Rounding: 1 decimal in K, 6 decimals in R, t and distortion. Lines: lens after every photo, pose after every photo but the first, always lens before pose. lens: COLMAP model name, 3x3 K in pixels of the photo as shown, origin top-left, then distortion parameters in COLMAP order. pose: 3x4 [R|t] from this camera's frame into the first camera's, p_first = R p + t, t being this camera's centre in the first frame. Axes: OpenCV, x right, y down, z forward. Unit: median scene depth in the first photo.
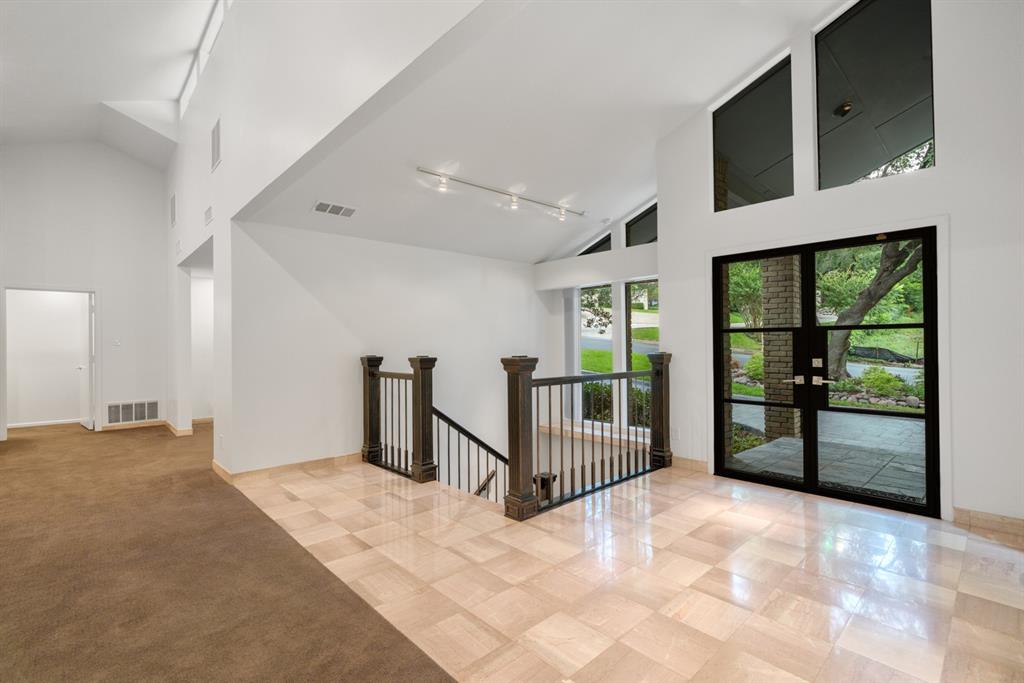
lens RADIAL K [[469.7, 0, 509.0], [0, 469.7, 339.1], [0, 0, 1]] dist [-0.000890, 0.001581]
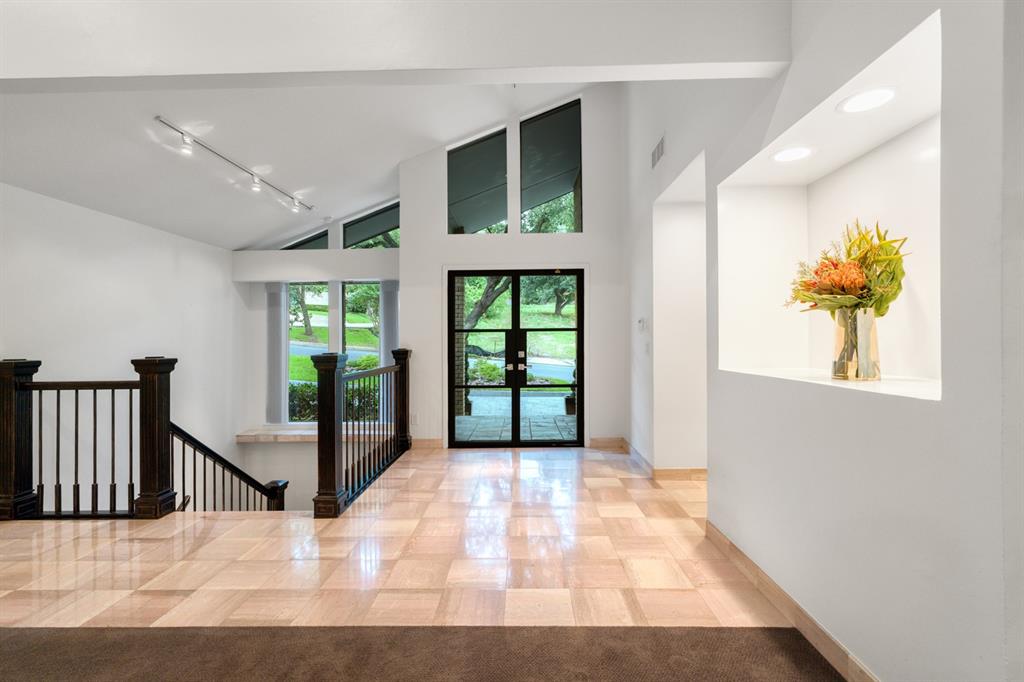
lens RADIAL K [[473.0, 0, 515.9], [0, 473.0, 339.8], [0, 0, 1]] dist [-0.000308, 0.000449]
pose [[0.693777, 0.001404, 0.720189, -0.339416], [-0.003726, 0.999992, 0.001639, 0.003935], [-0.720181, -0.003821, 0.693776, 0.019550]]
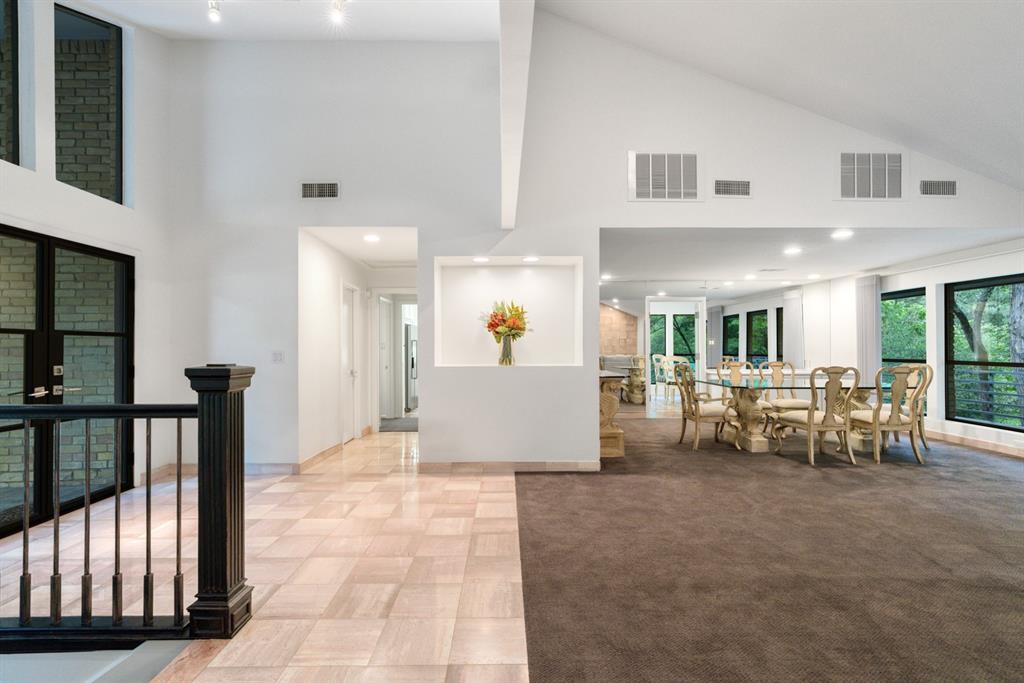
lens RADIAL K [[468.4, 0, 512.6], [0, 468.4, 351.0], [0, 0, 1]] dist [0.000907, 0.000375]
pose [[-0.745733, 0.003818, 0.666234, -0.532403], [-0.001536, 0.999971, -0.007450, 0.016508], [-0.666243, -0.006579, -0.745705, 0.967595]]
